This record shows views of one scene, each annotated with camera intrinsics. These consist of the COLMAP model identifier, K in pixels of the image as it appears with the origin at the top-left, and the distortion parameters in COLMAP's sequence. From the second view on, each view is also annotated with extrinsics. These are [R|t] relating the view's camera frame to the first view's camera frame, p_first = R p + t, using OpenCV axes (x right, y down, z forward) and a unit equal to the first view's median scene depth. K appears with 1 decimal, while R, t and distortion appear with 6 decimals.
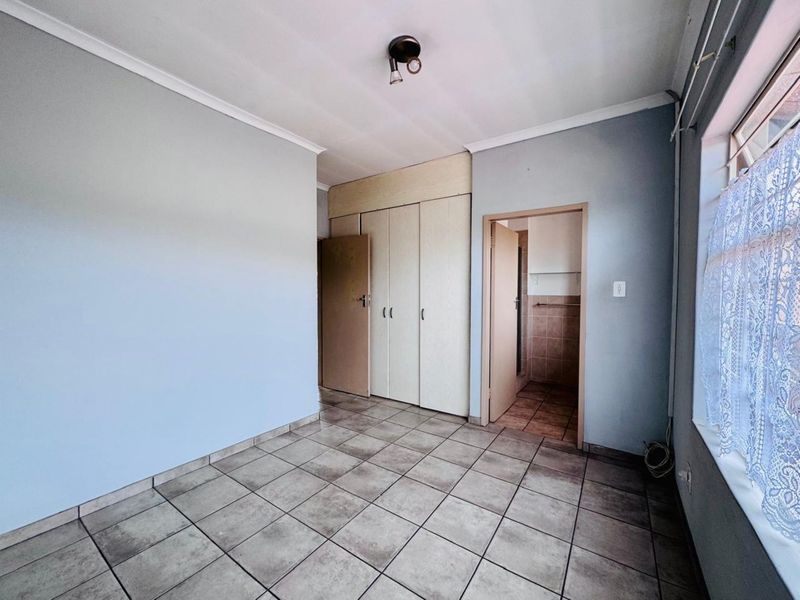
lens RADIAL K [[321.6, 0, 406.2], [0, 321.6, 302.0], [0, 0, 1]] dist [-0.017740, 0.001437]
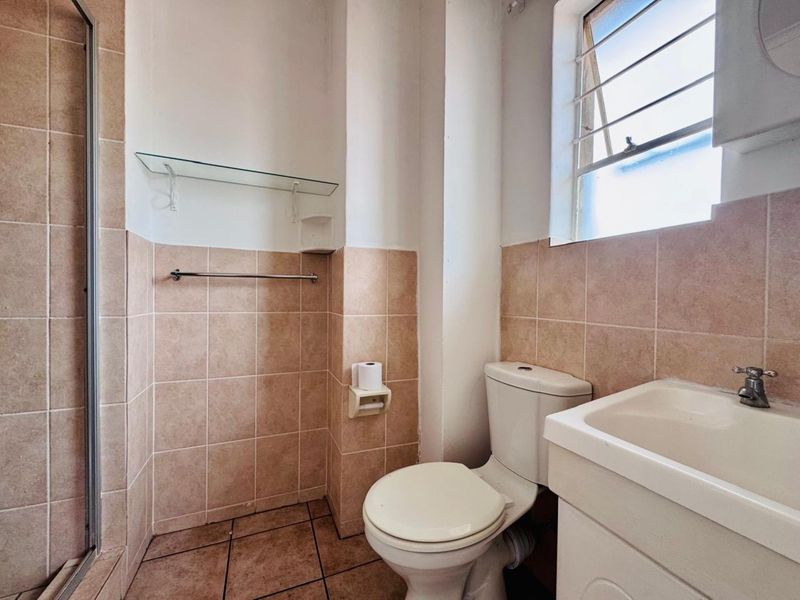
lens RADIAL K [[321.6, 0, 408.4], [0, 321.6, 299.3], [0, 0, 1]] dist [-0.017740, 0.001437]
pose [[0.519311, -0.008327, 0.854545, 0.274864], [0.018554, 0.999827, -0.001533, 0.035131], [-0.854384, 0.016652, 0.519376, 0.670107]]
